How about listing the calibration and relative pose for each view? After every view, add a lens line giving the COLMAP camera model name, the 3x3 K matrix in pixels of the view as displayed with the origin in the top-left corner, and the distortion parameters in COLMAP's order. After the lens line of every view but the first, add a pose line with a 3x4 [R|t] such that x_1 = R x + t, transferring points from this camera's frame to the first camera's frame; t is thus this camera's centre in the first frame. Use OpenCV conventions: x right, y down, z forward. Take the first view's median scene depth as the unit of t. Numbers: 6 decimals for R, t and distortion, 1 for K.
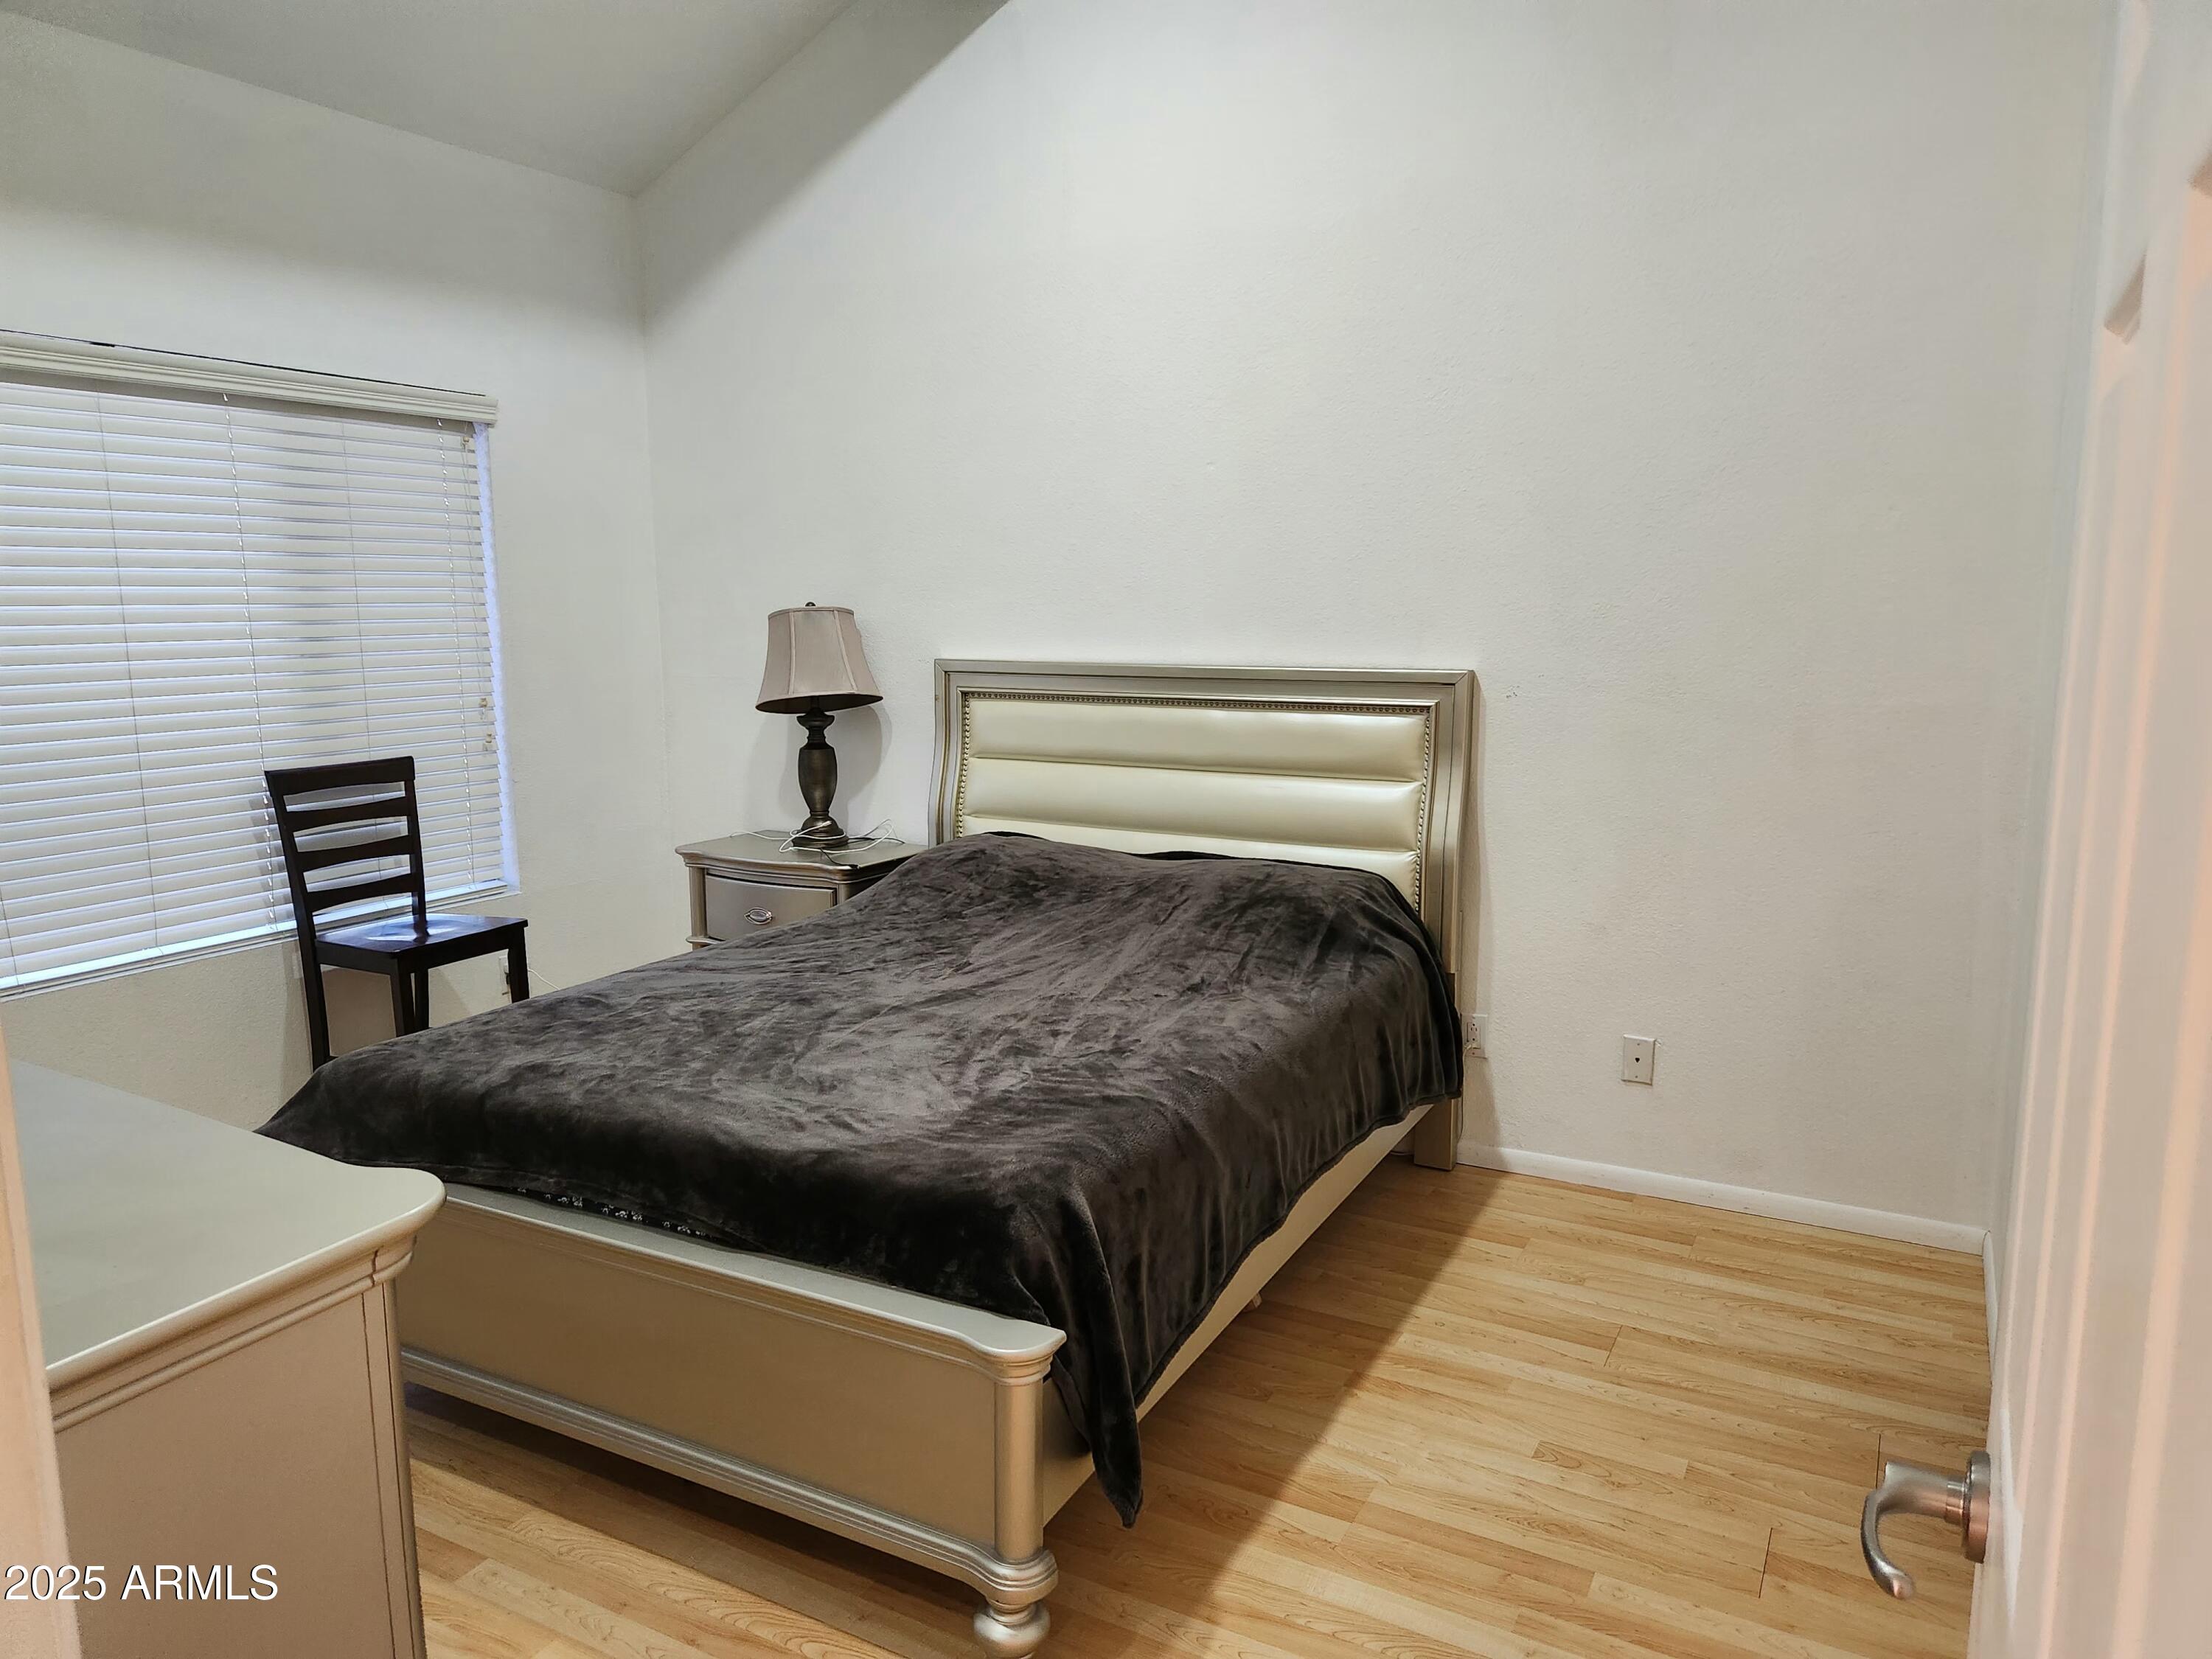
lens RADIAL K [[1493.3, 0, 1106.5], [0, 1493.3, 836.1], [0, 0, 1]] dist [0.072183, -0.061980]
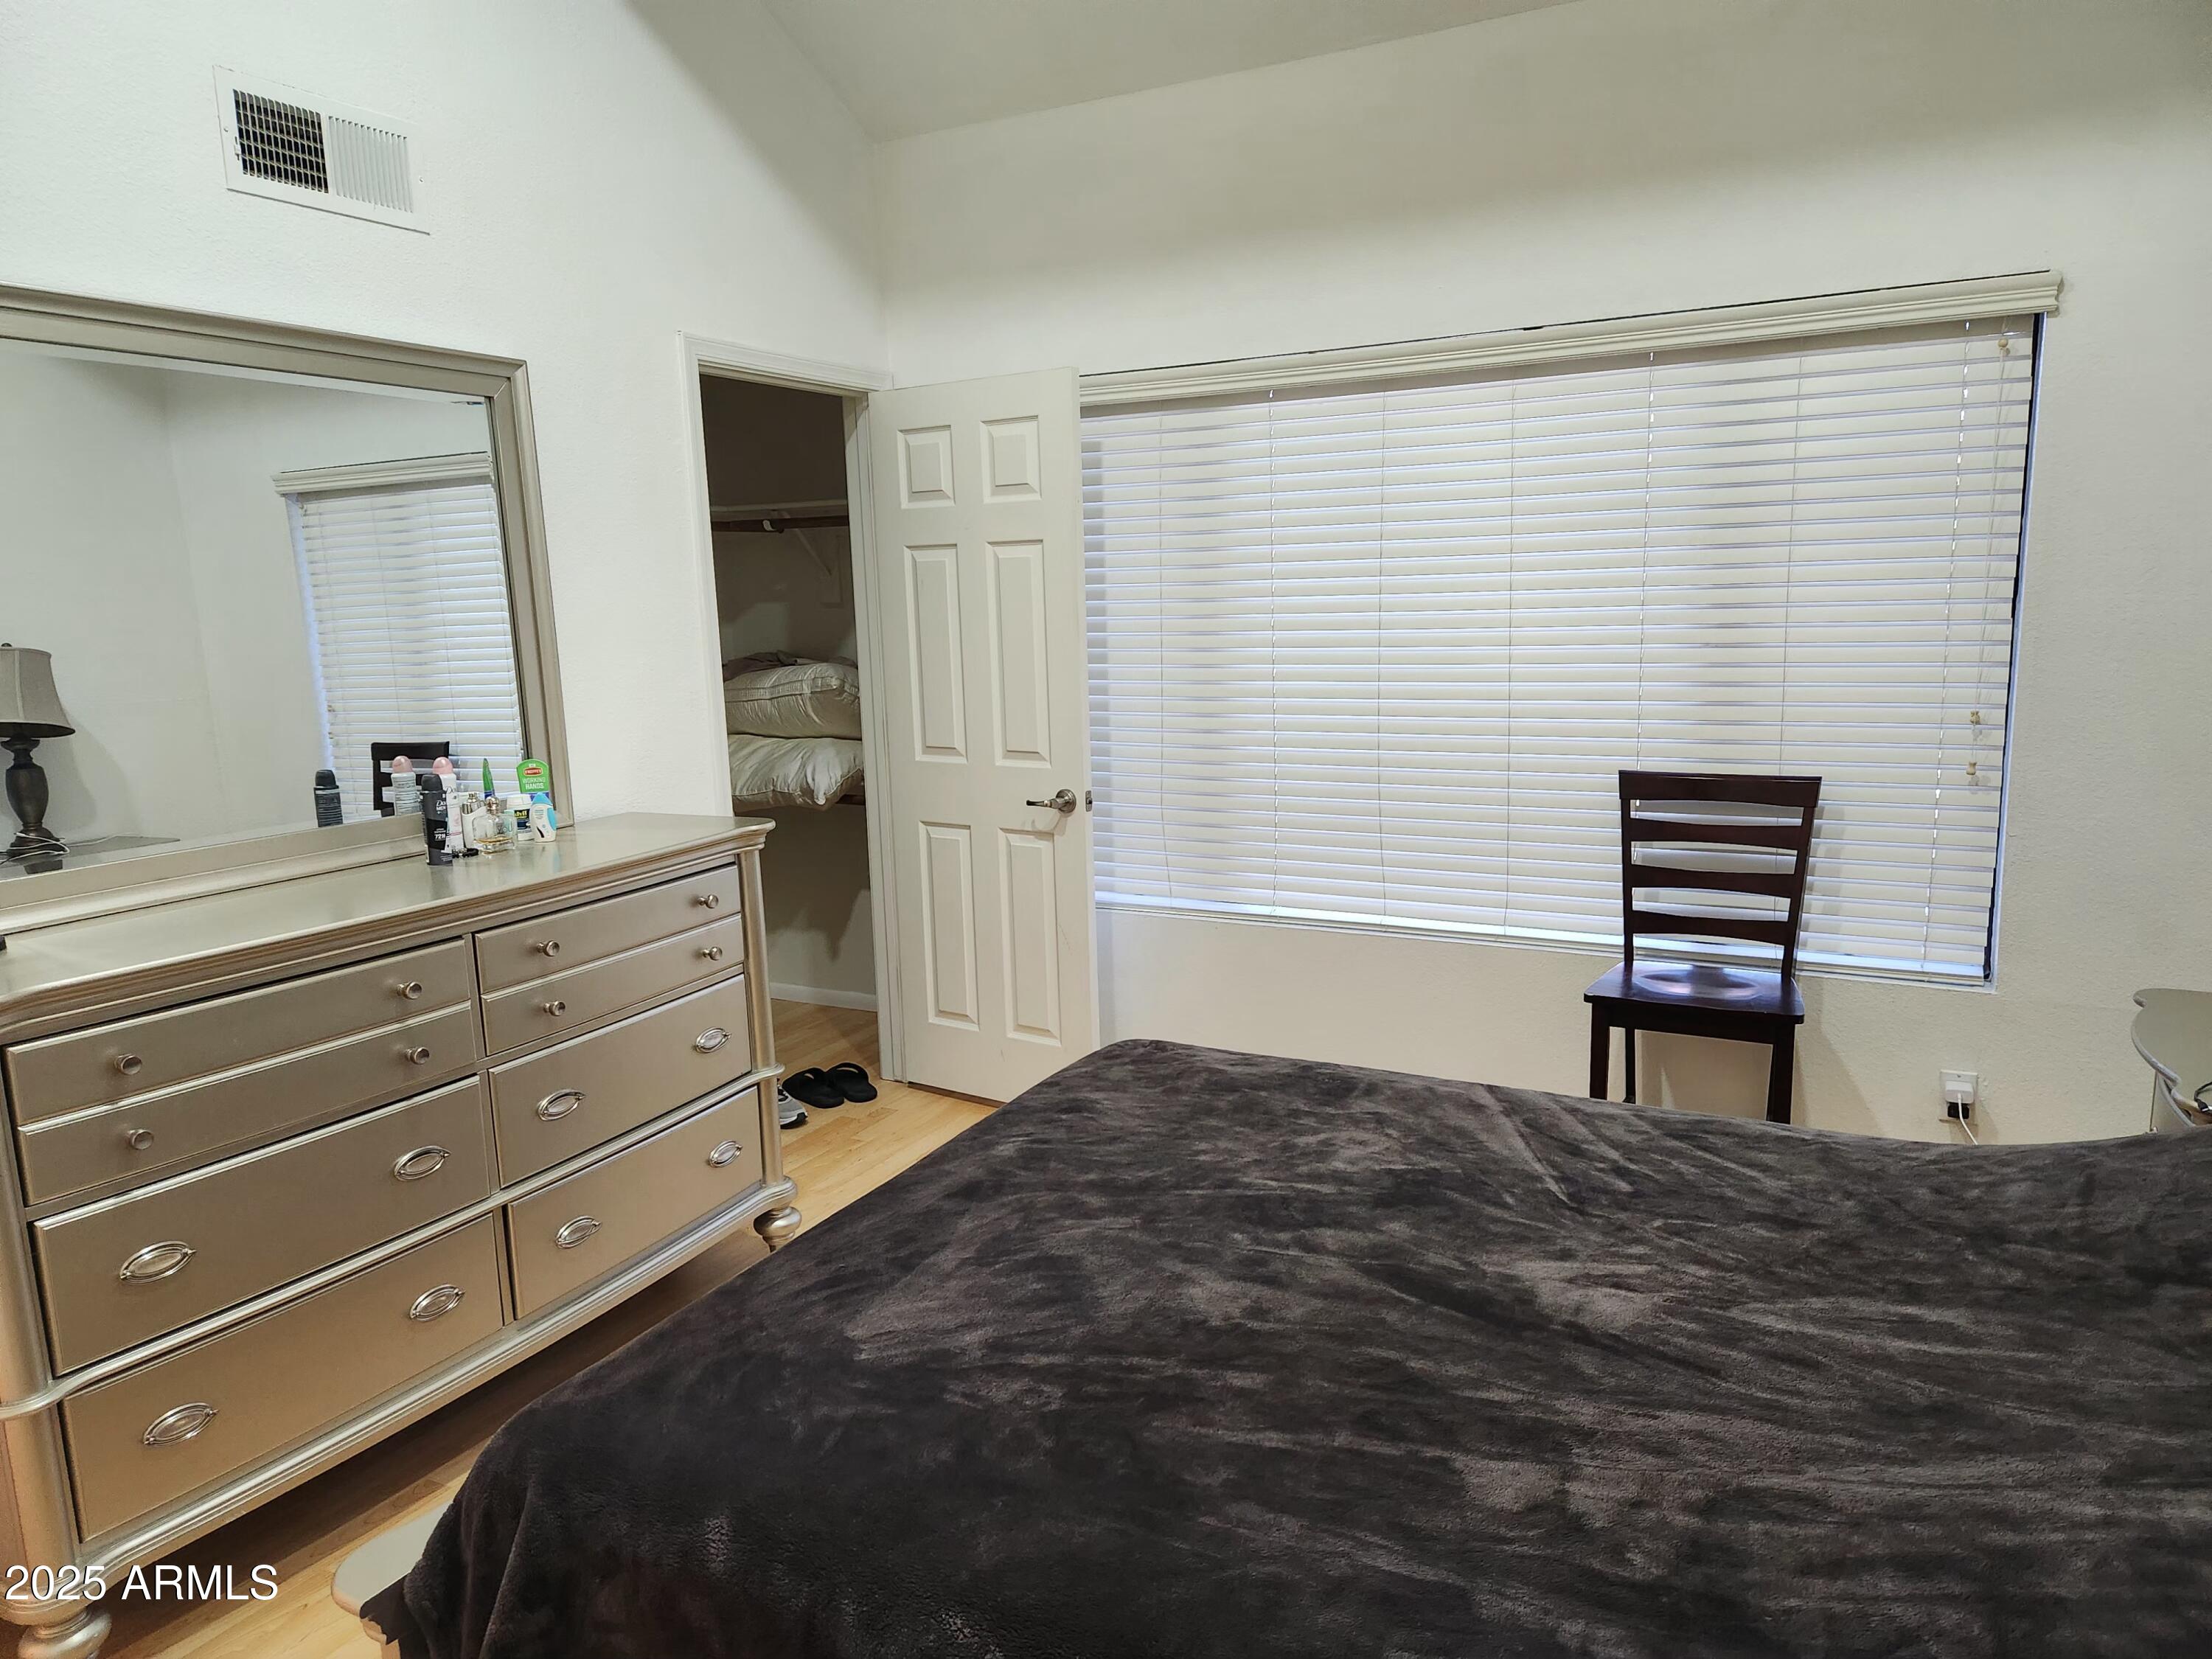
lens RADIAL K [[1493.3, 0, 1104.6], [0, 1493.3, 828.5], [0, 0, 1]] dist [0.072183, -0.061980]
pose [[-0.002069, 0.163052, -0.986615, 0.342639], [-0.131307, 0.978031, 0.161909, -0.113508], [0.991340, 0.129885, 0.019386, 0.673481]]
